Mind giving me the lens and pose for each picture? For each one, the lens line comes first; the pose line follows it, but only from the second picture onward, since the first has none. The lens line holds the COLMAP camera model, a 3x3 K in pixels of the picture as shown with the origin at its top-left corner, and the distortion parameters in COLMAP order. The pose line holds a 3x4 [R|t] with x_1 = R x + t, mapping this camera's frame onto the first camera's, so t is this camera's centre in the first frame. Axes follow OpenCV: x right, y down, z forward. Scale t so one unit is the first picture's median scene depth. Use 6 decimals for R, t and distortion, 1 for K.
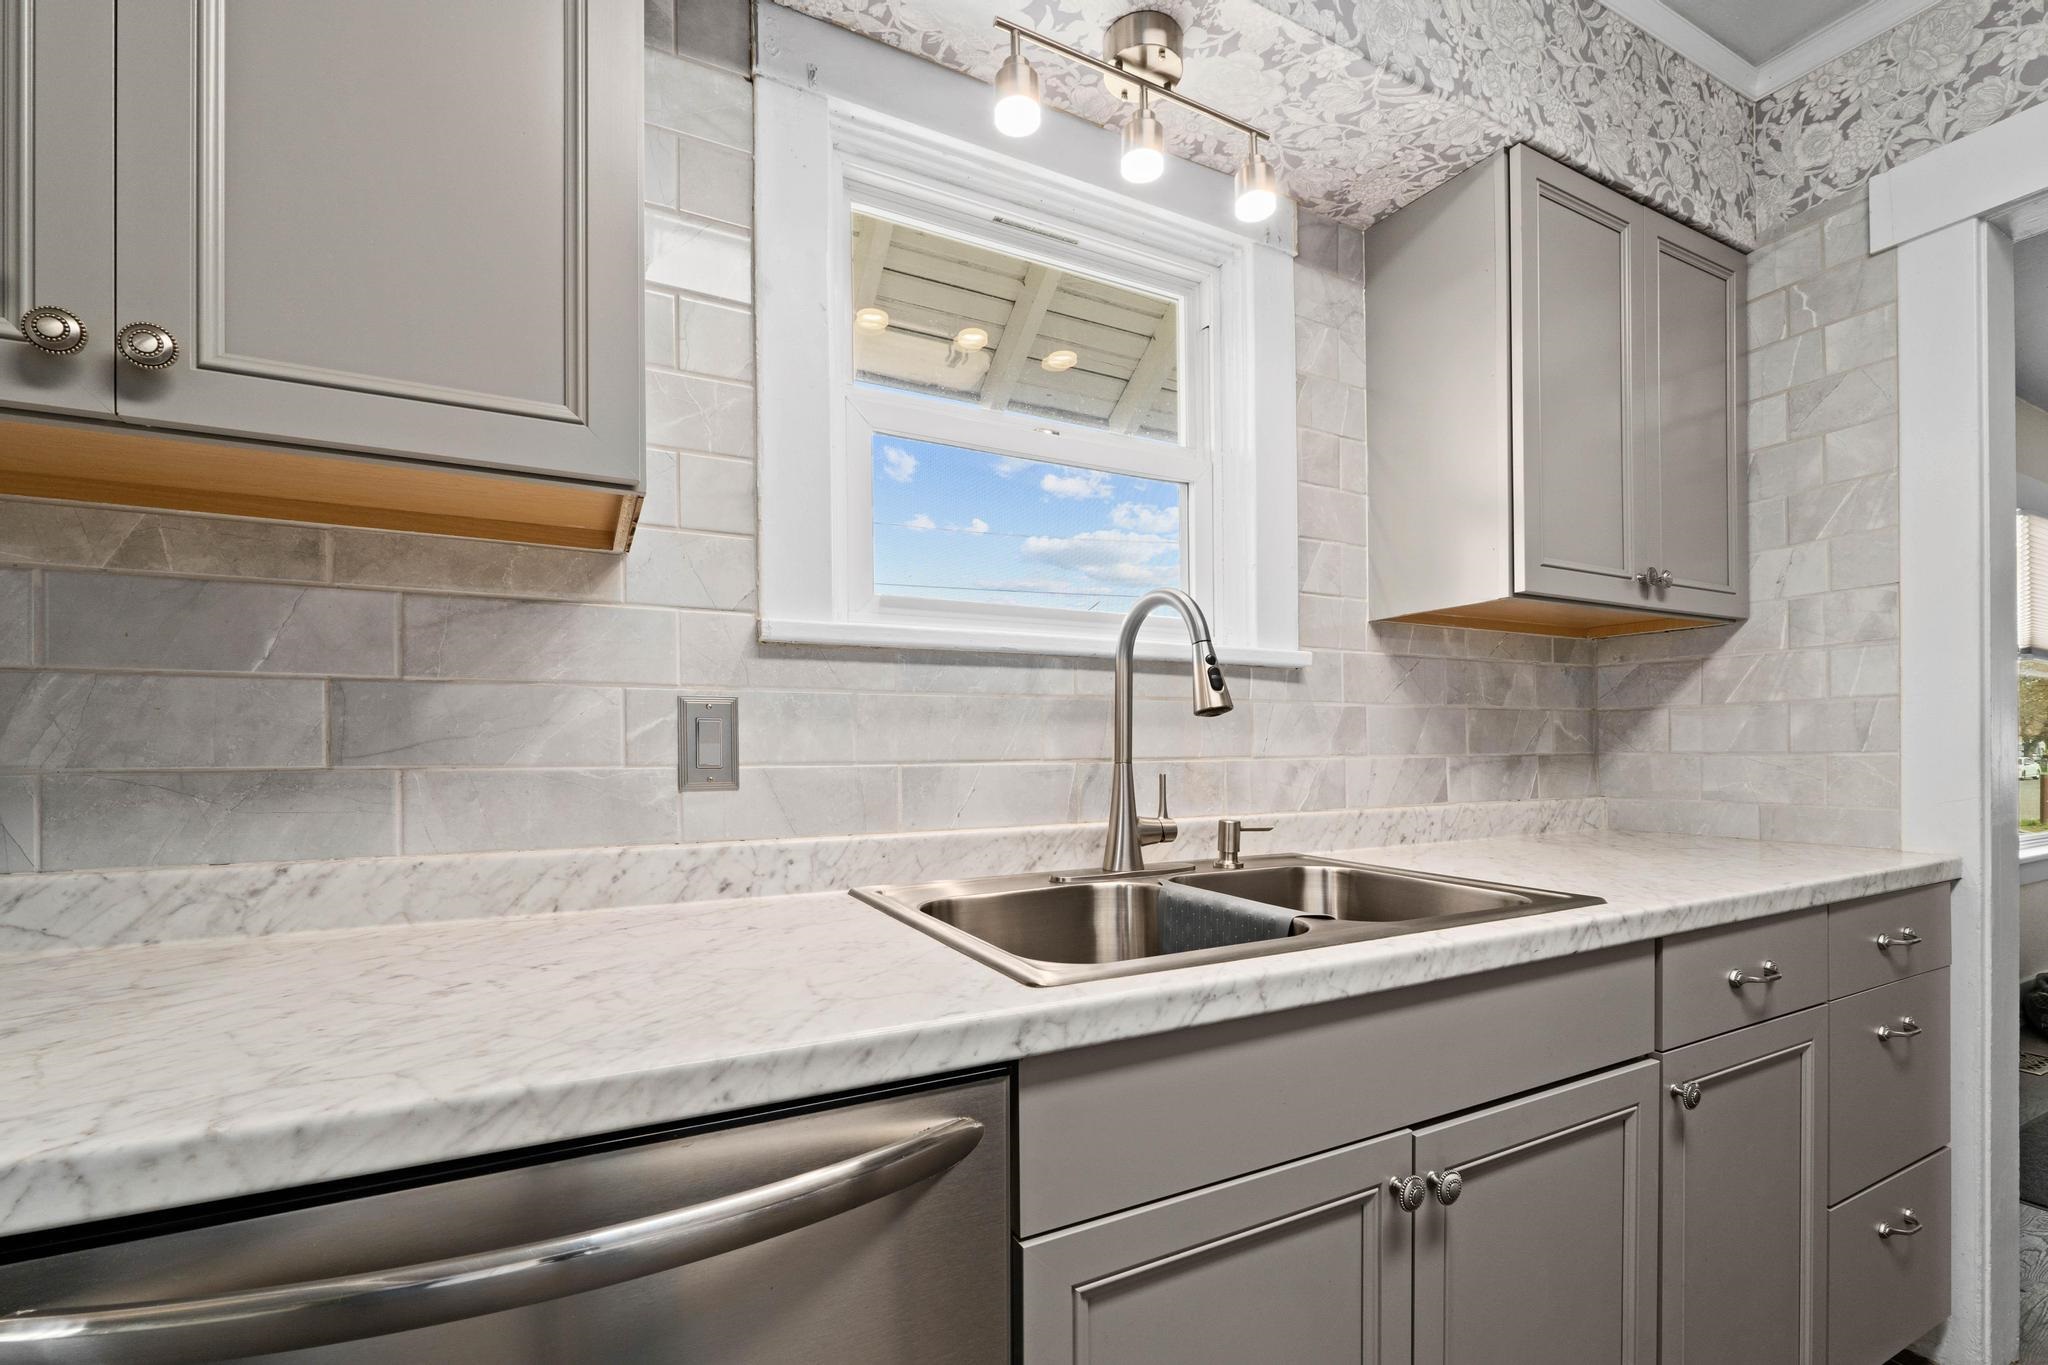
lens RADIAL K [[883.7, 0, 1032.1], [0, 883.7, 744.7], [0, 0, 1]] dist [-0.006235, -0.000341]
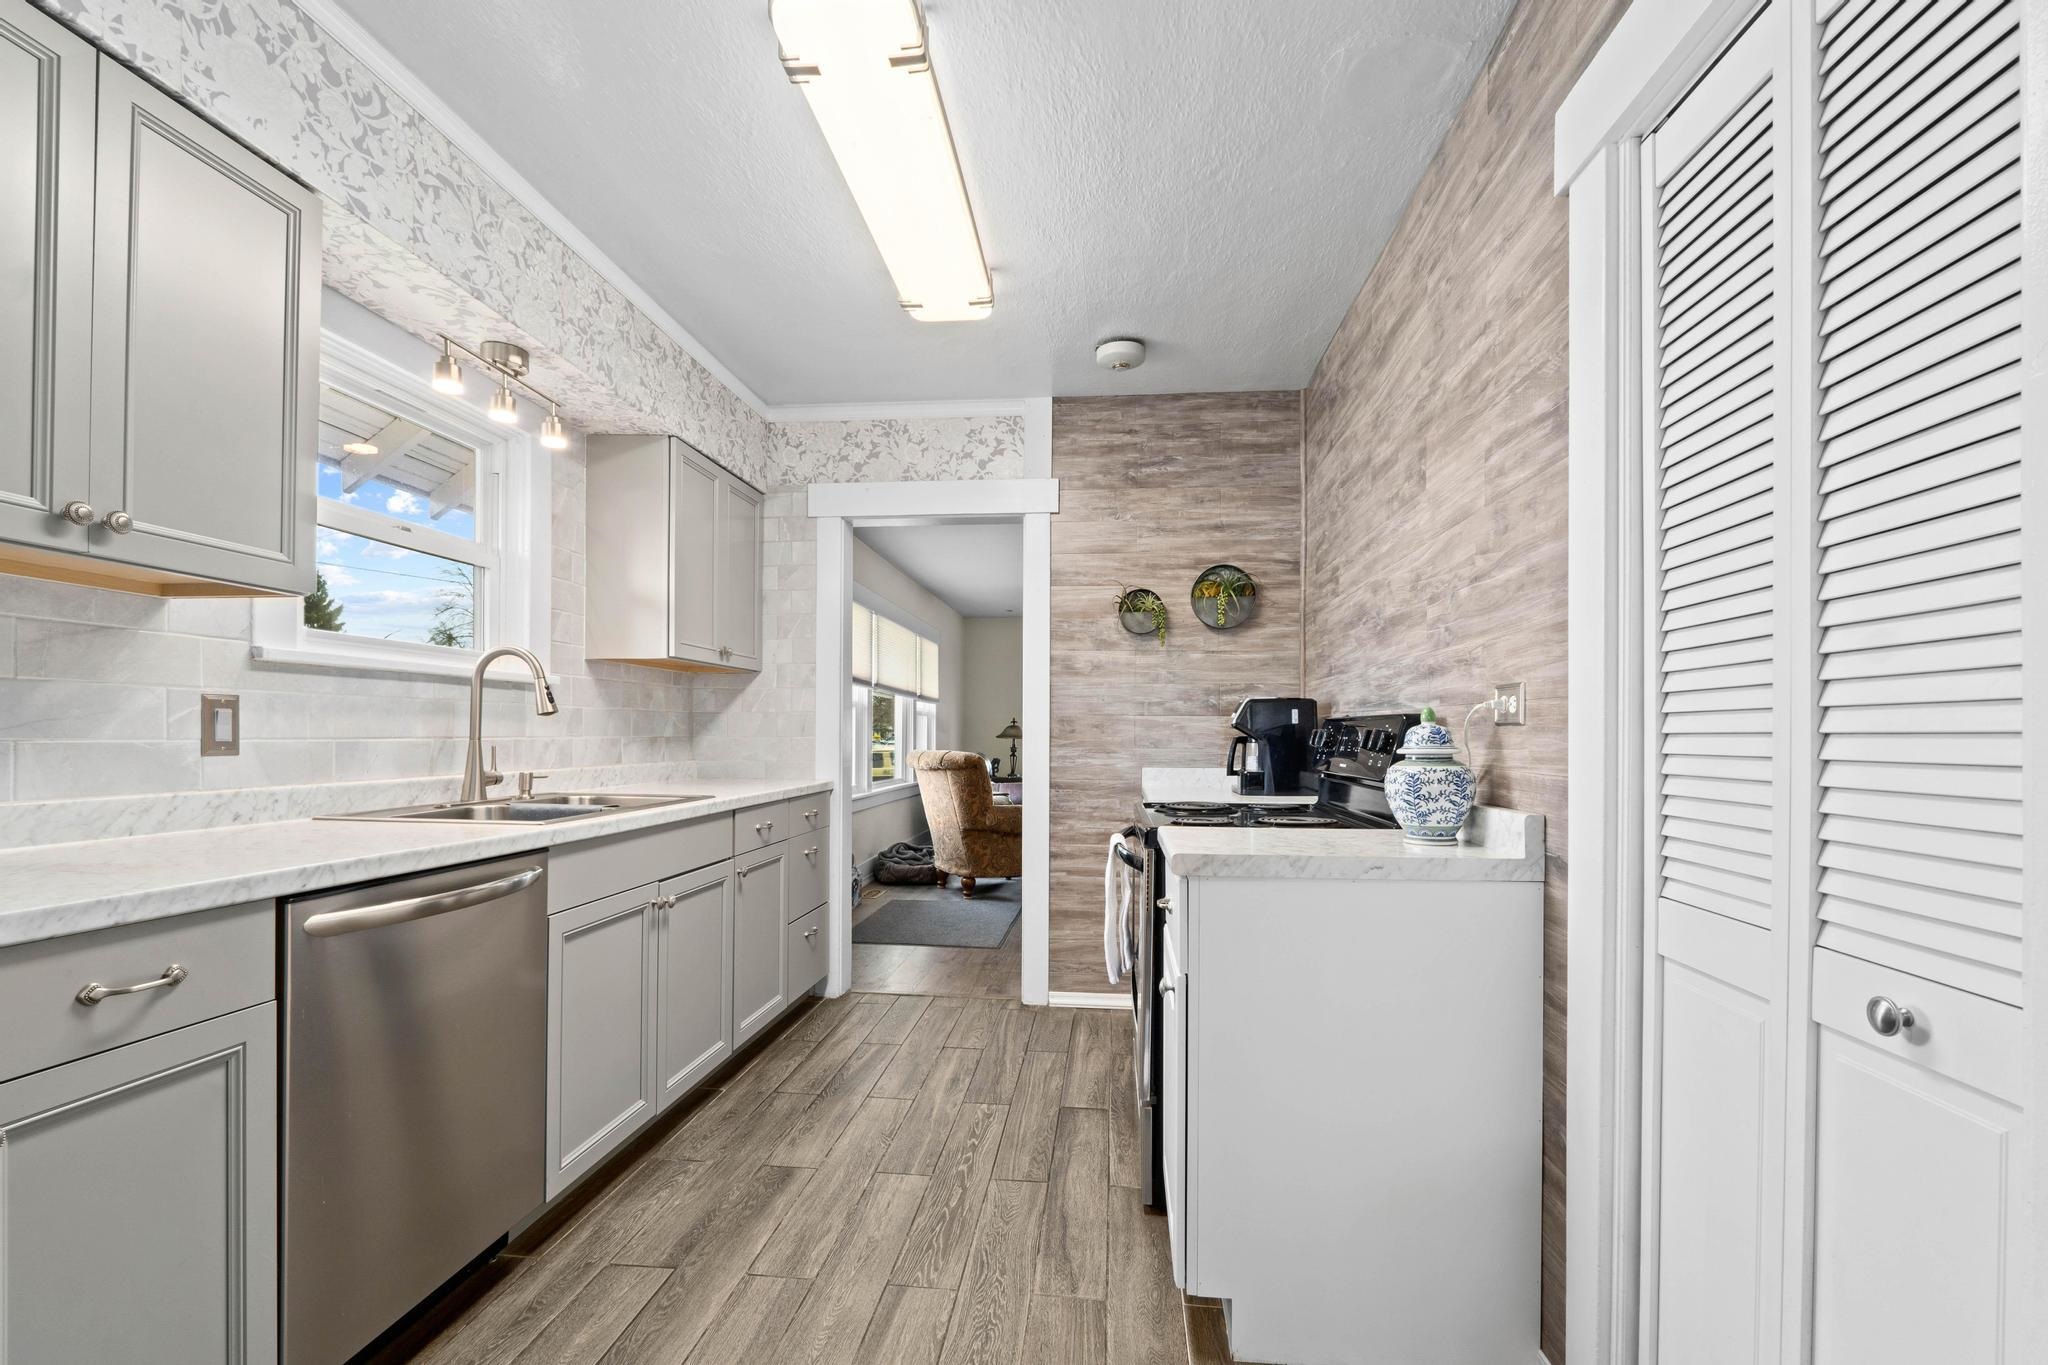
lens RADIAL K [[883.7, 0, 1032.1], [0, 883.7, 744.7], [0, 0, 1]] dist [-0.006235, -0.000341]
pose [[0.547960, -0.002276, 0.836502, -0.737658], [-0.012161, 0.999869, 0.010687, -0.001031], [-0.836416, -0.016029, 0.547860, -0.862239]]
